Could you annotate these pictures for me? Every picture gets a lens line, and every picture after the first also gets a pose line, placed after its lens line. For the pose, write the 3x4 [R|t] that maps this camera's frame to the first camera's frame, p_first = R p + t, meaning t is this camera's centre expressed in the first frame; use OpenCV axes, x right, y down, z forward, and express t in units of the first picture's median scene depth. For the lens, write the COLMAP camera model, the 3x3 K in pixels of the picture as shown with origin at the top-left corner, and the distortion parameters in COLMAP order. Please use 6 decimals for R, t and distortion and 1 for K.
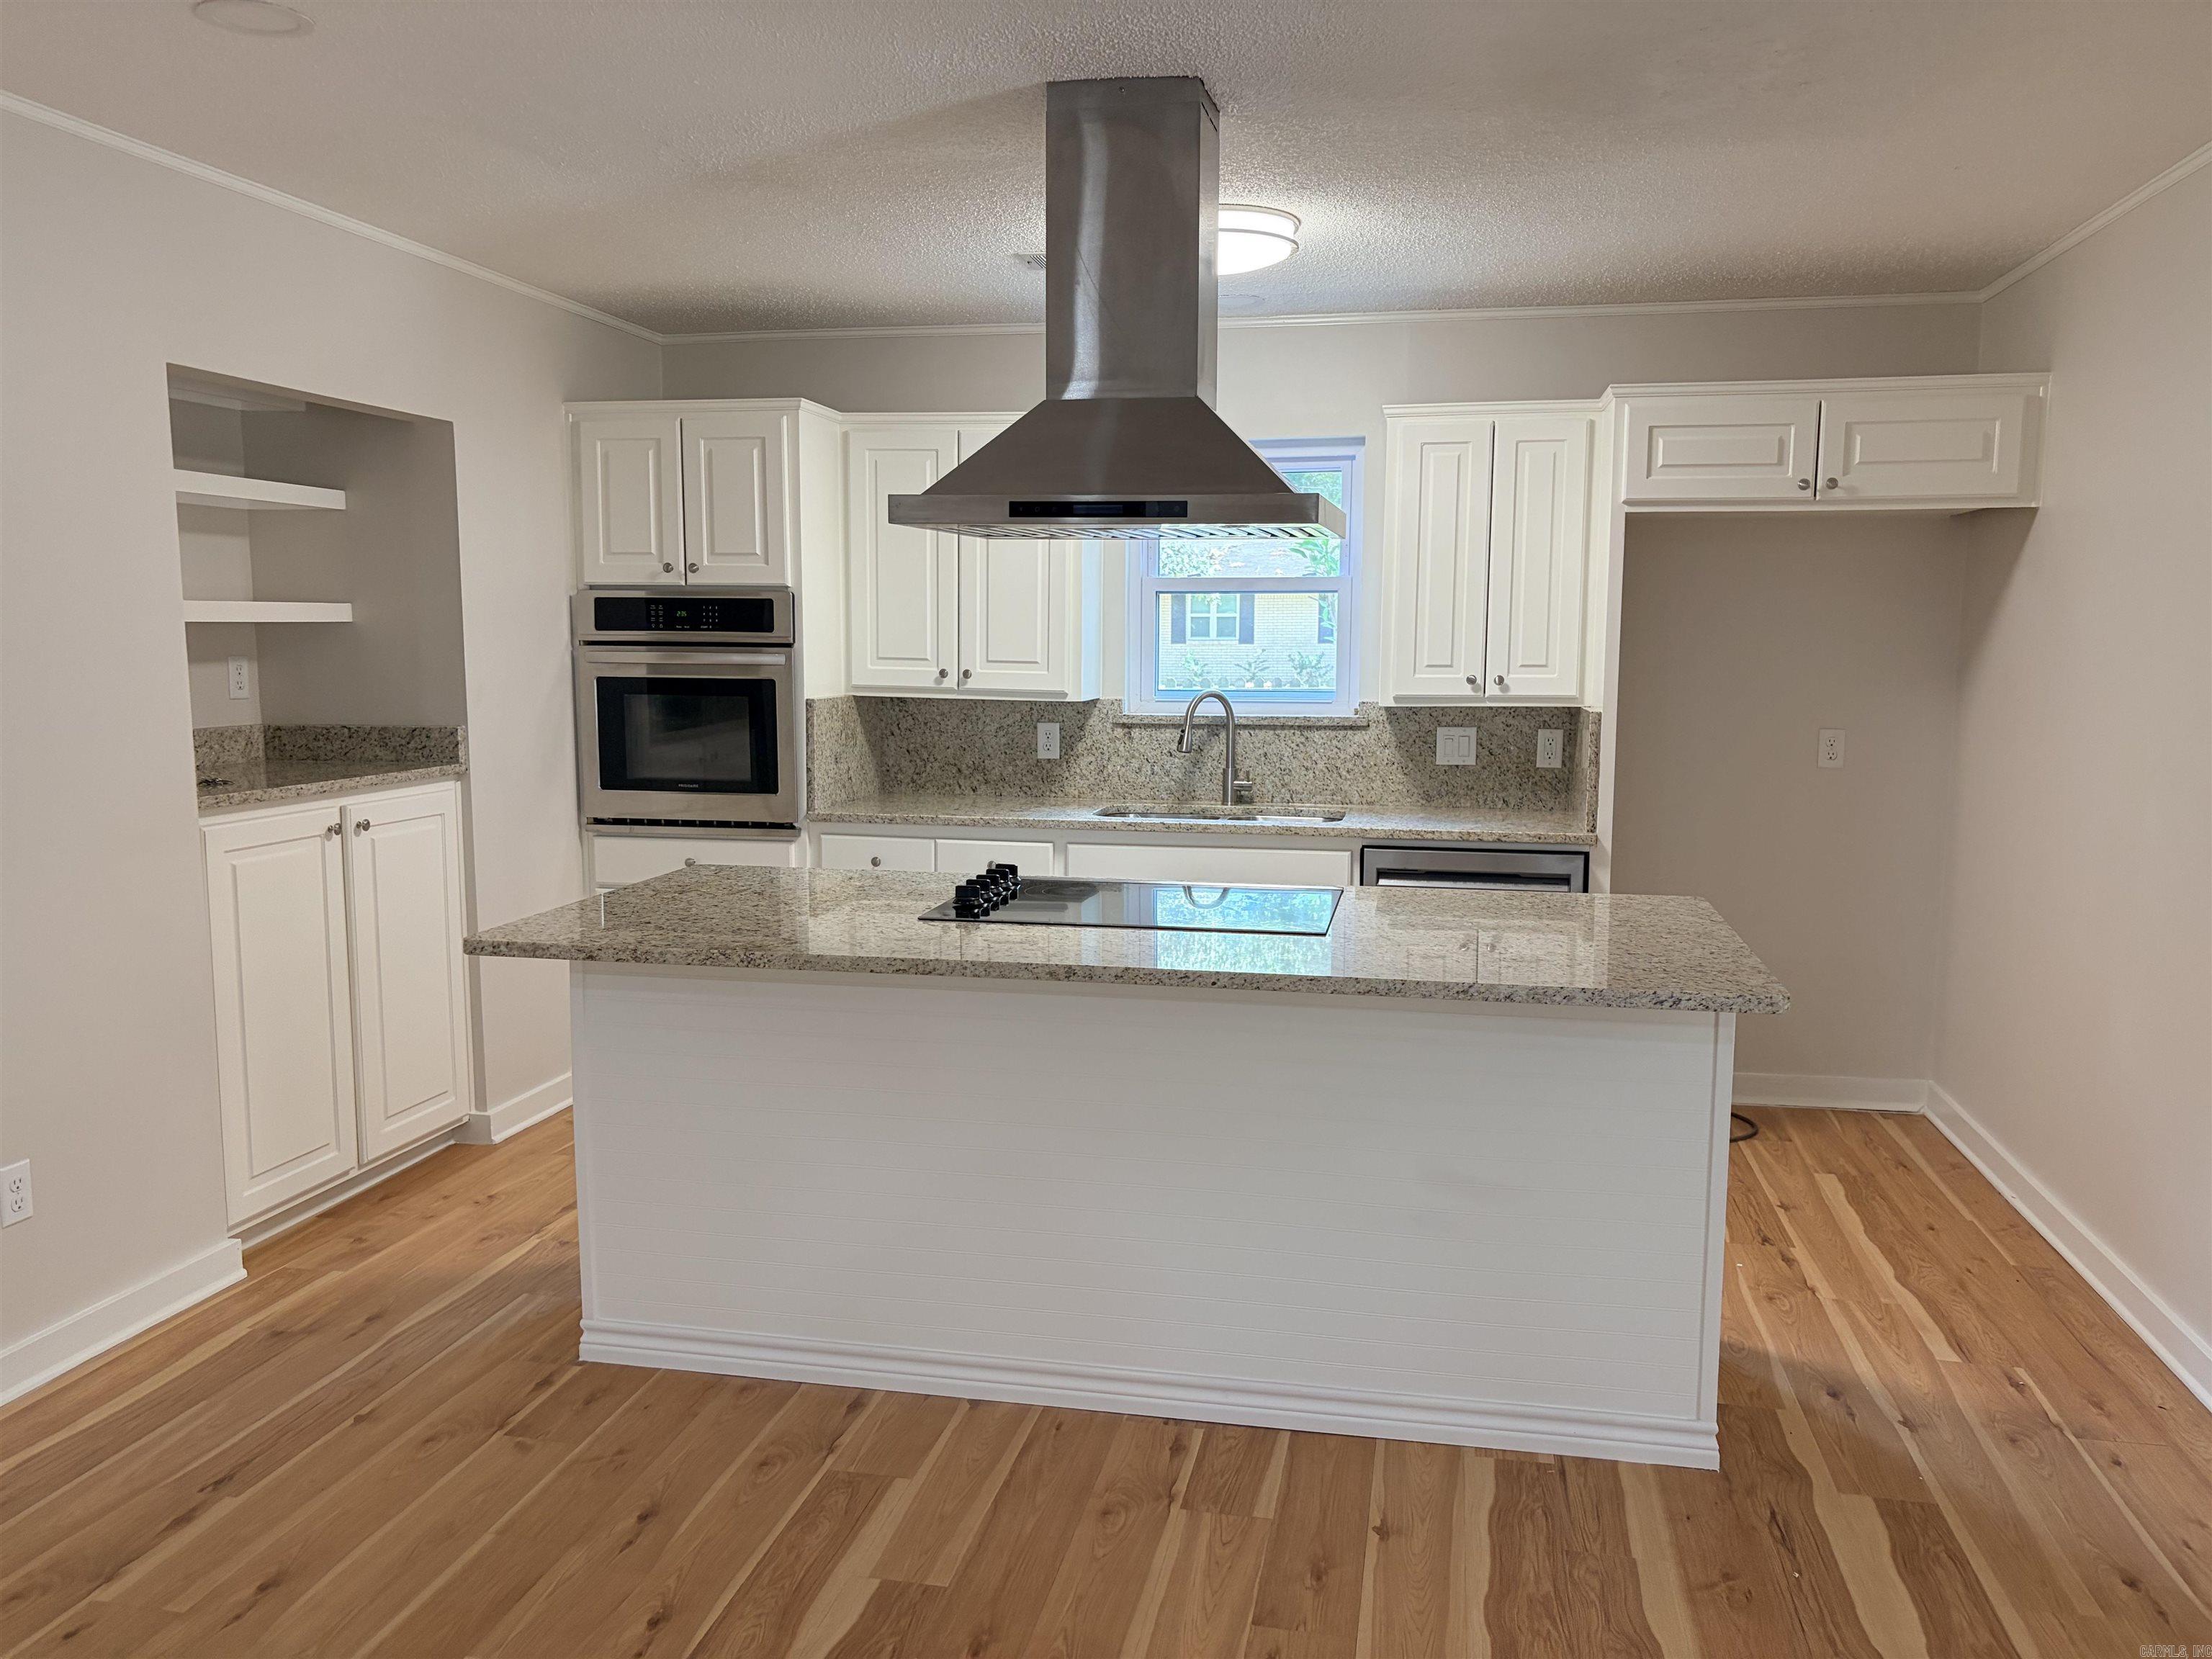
lens RADIAL K [[1680.3, 0, 1111.6], [0, 1680.3, 836.7], [0, 0, 1]] dist [0.037733, 0.000085]
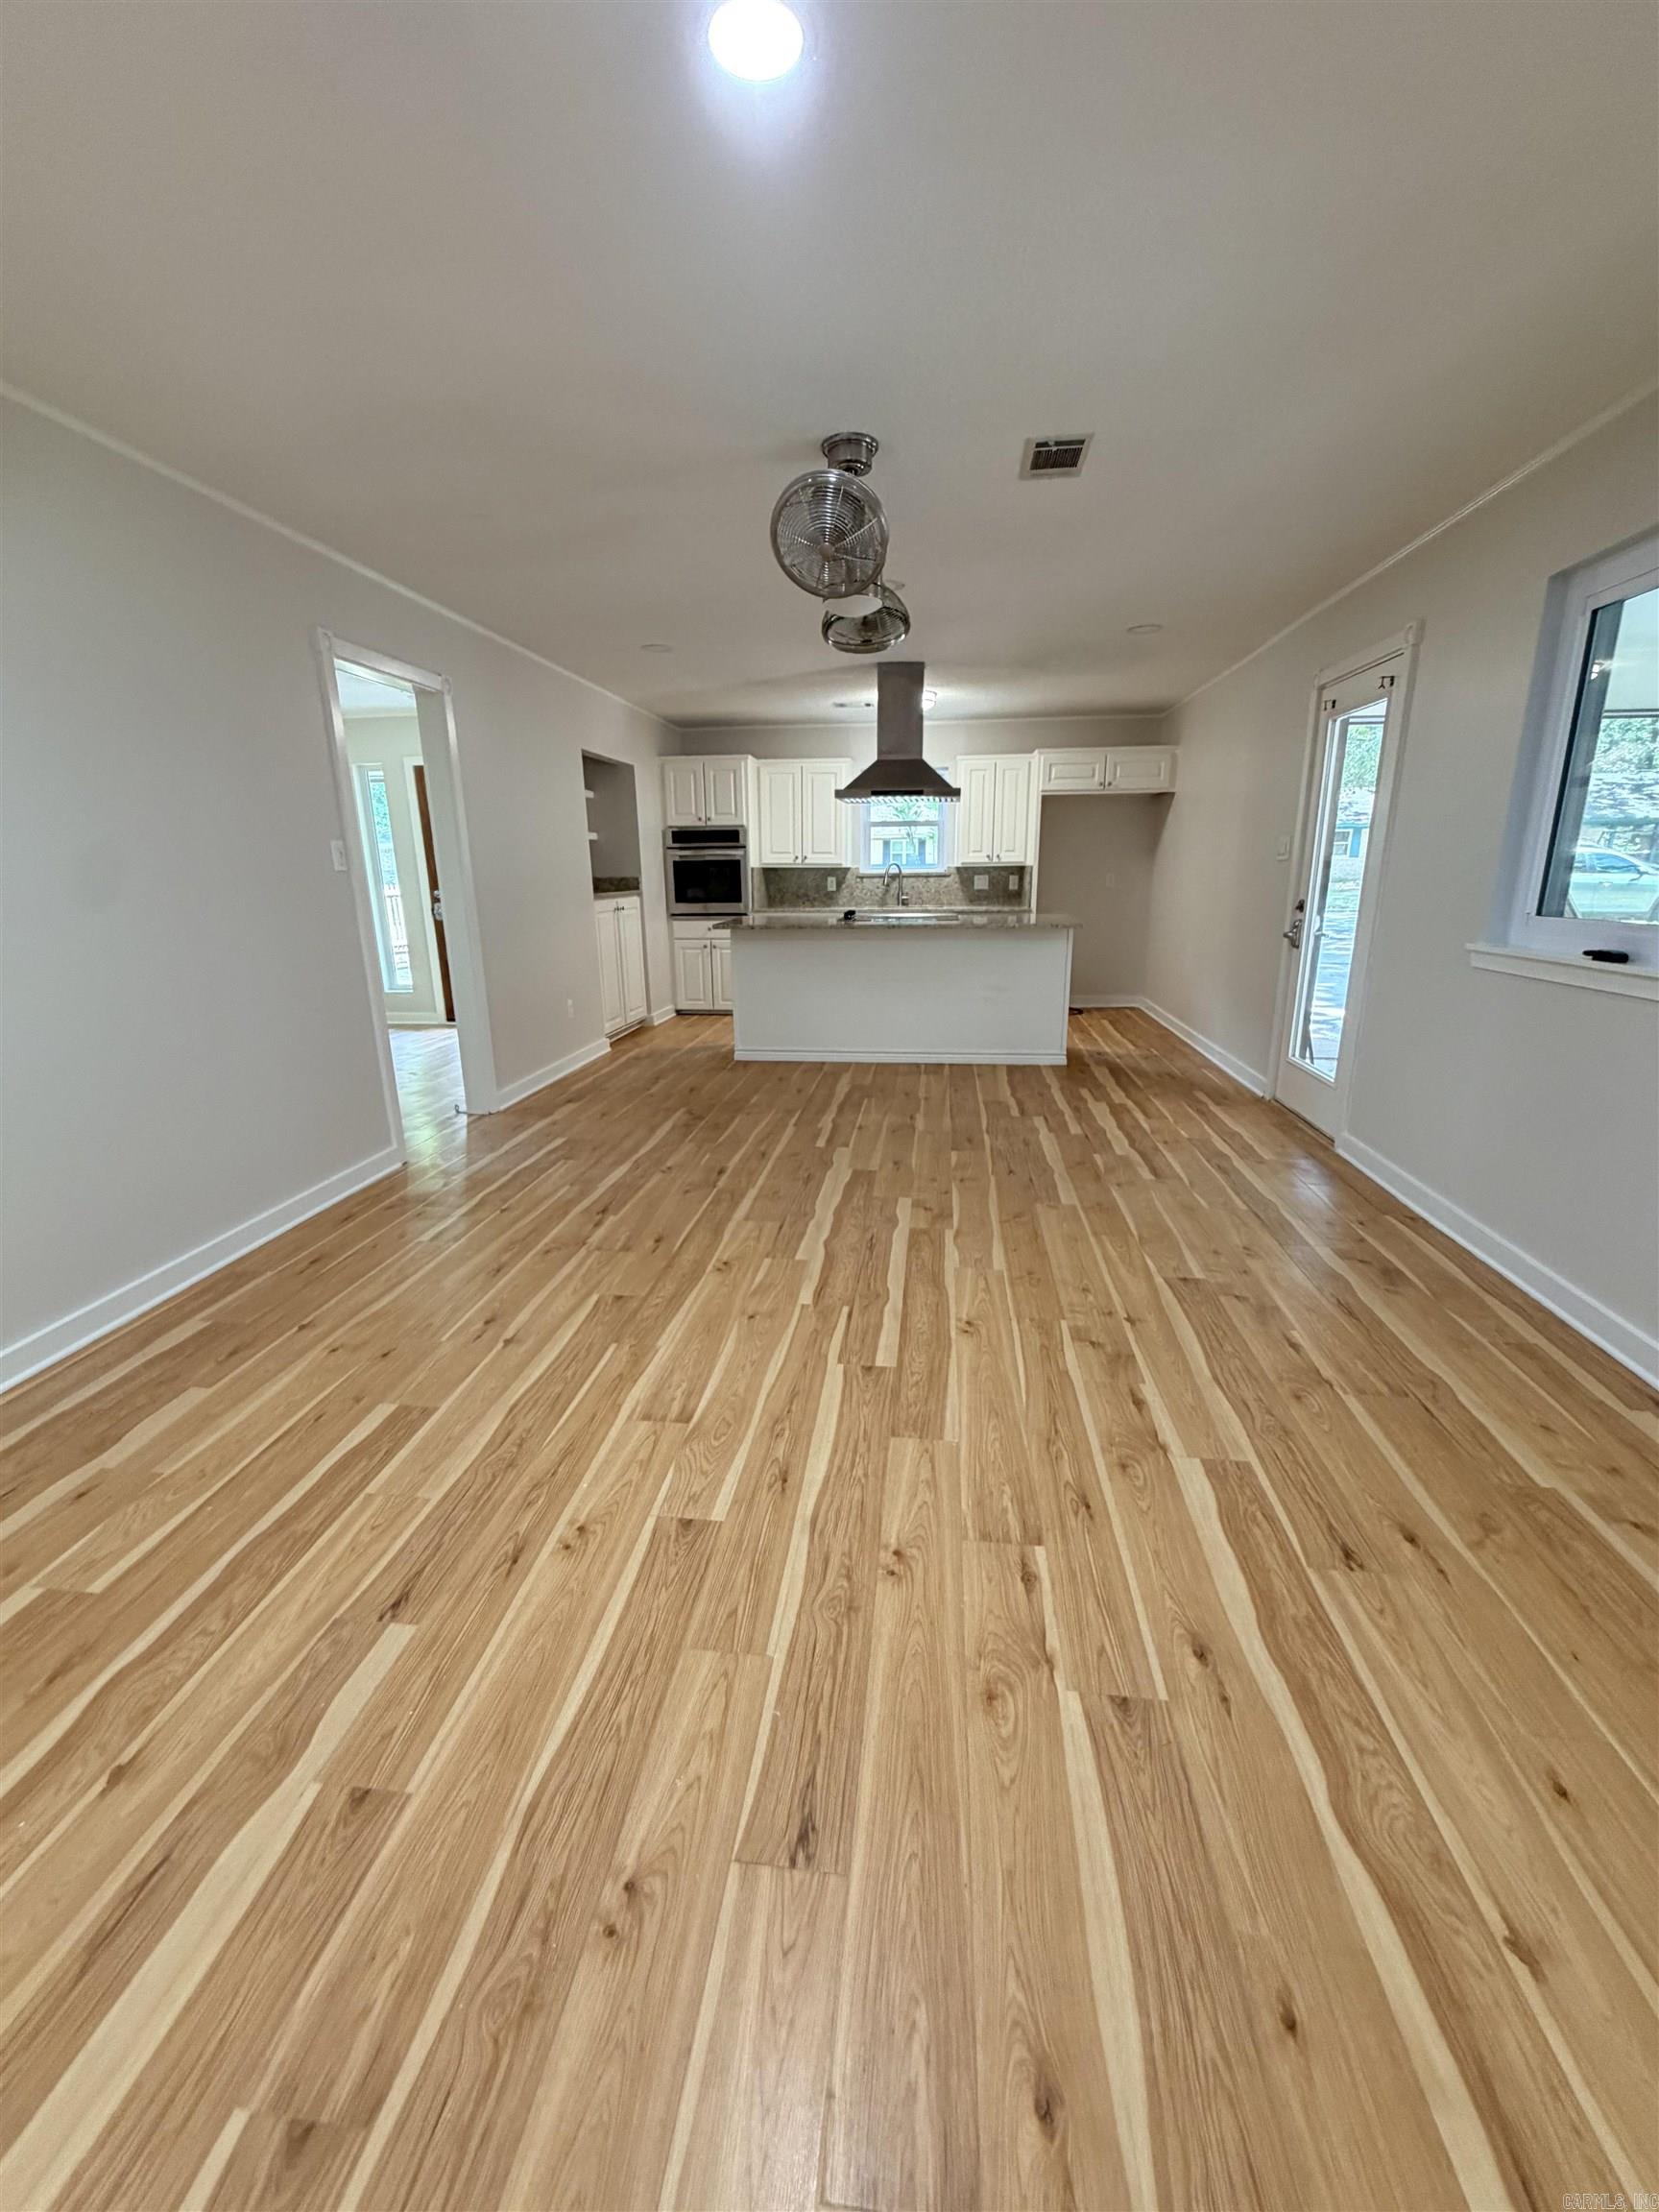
lens RADIAL K [[885.1, 0, 822.9], [0, 885.1, 1108.0], [0, 0, 1]] dist [-0.000007, -0.000910]
pose [[0.997187, -0.034030, 0.066791, -0.174603], [0.024372, 0.989792, 0.140423, 0.109220], [-0.070888, -0.138400, 0.987836, -0.505473]]
